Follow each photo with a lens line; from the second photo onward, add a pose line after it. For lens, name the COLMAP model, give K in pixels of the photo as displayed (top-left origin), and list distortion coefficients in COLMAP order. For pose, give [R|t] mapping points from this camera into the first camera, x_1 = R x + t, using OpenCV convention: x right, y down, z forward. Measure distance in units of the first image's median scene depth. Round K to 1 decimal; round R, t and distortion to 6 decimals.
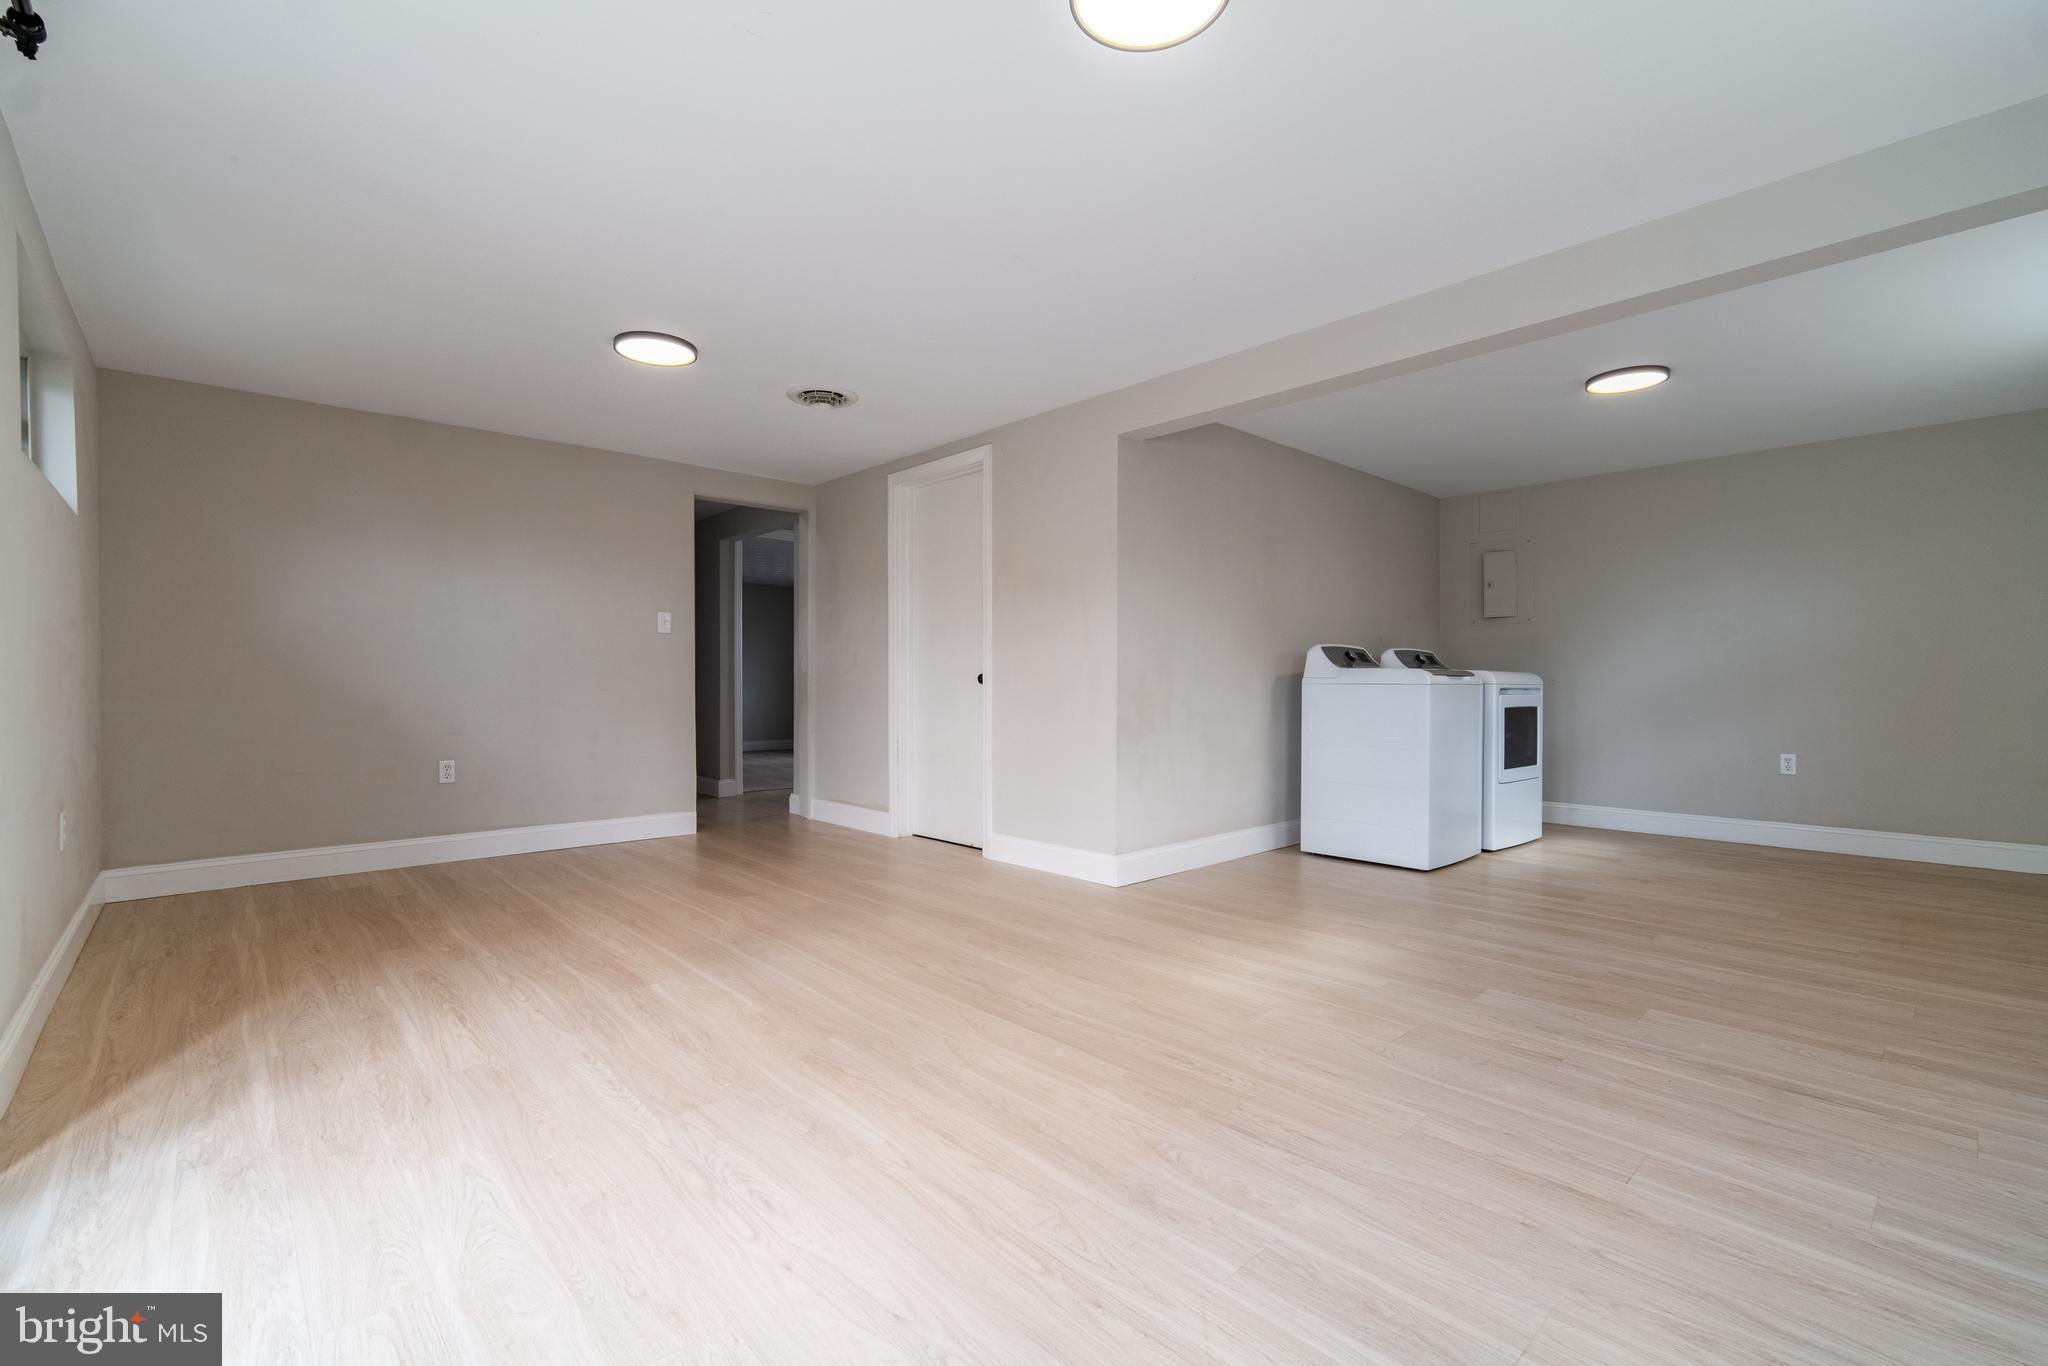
lens RADIAL K [[889.1, 0, 1024.0], [0, 889.1, 683.0], [0, 0, 1]] dist [-0.002580, 0.000984]
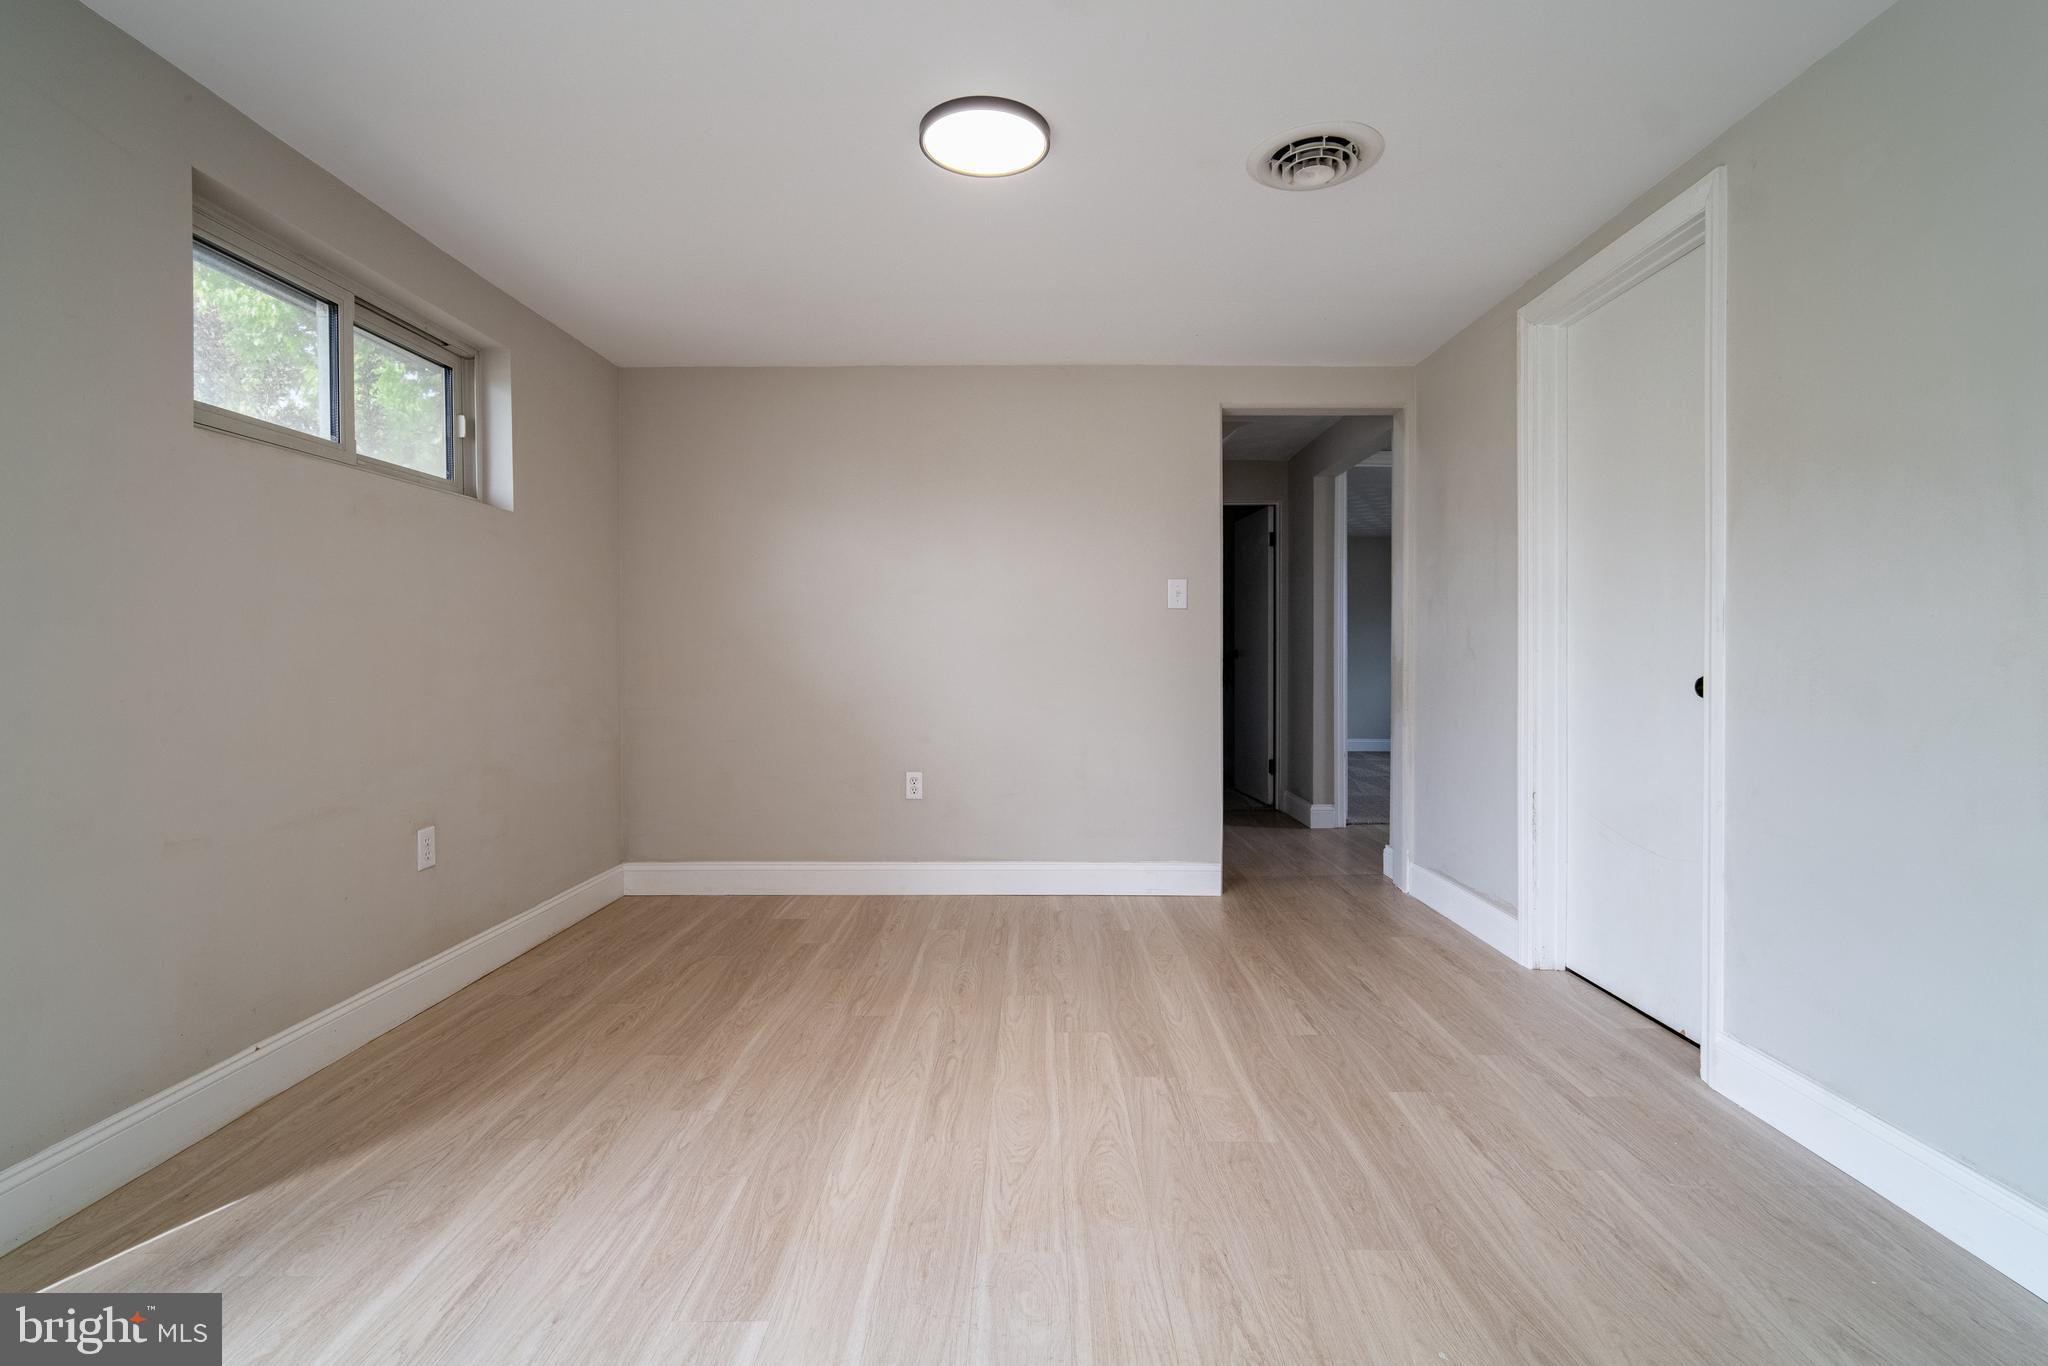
lens RADIAL K [[952.7, 0, 1022.4], [0, 952.7, 659.0], [0, 0, 1]] dist [-0.008461, 0.000021]
pose [[0.729462, 0.003261, -0.684014, 0.041801], [-0.000596, 0.999991, 0.004131, -0.028445], [0.684021, -0.002606, 0.729458, 0.545681]]
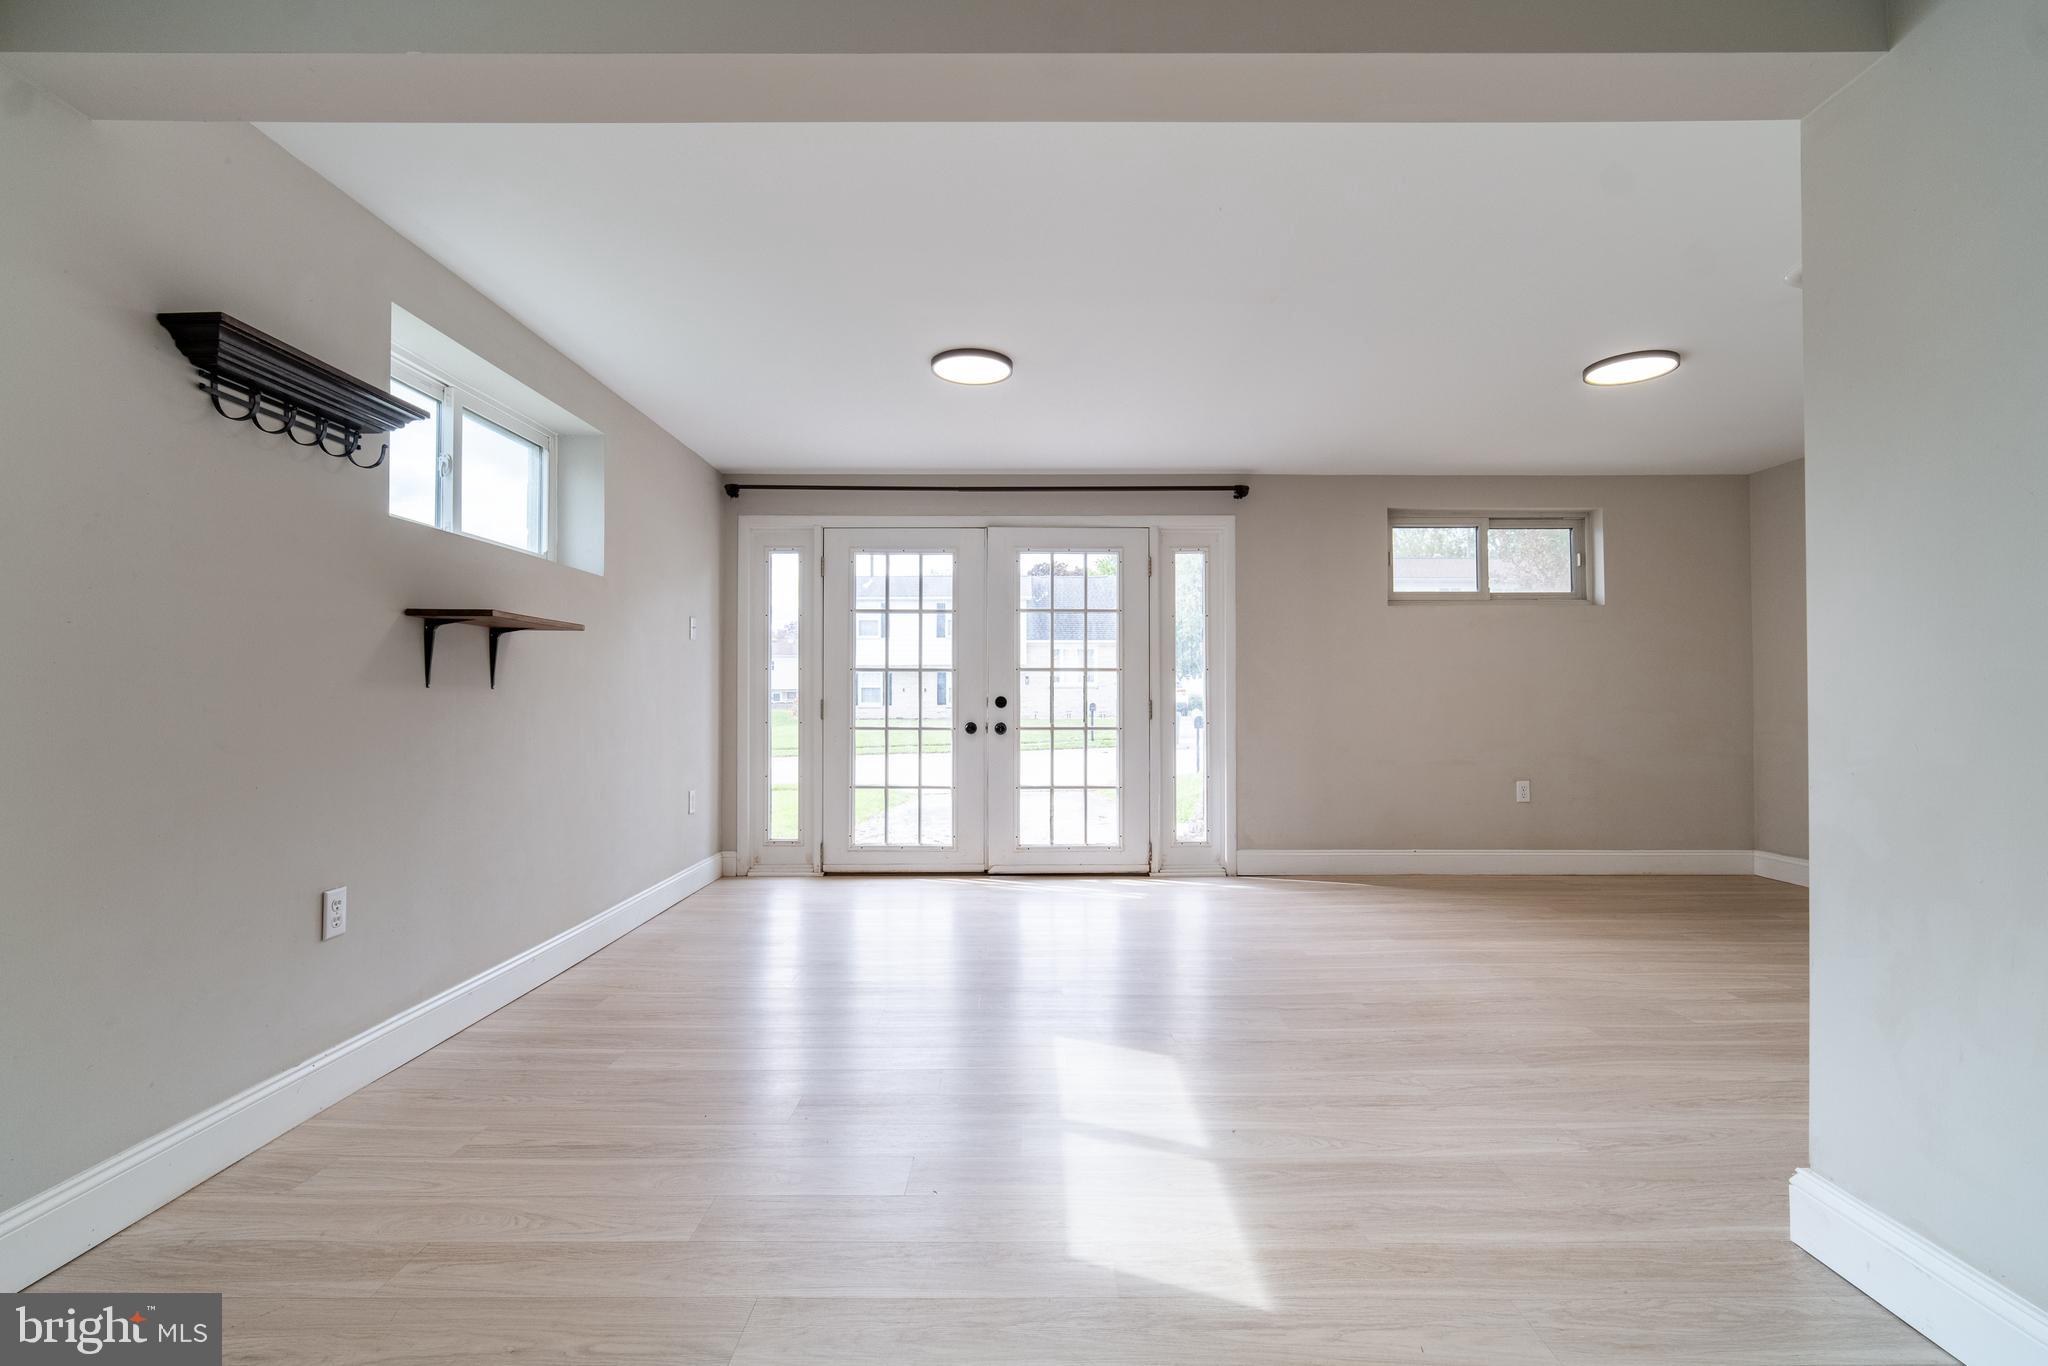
lens RADIAL K [[889.1, 0, 1024.0], [0, 889.1, 683.0], [0, 0, 1]] dist [-0.002580, 0.000984]
pose [[-0.676335, -0.010751, -0.736516, 0.726118], [-0.001021, 0.999906, -0.013658, -0.021175], [0.736594, -0.008486, -0.676282, 1.153226]]
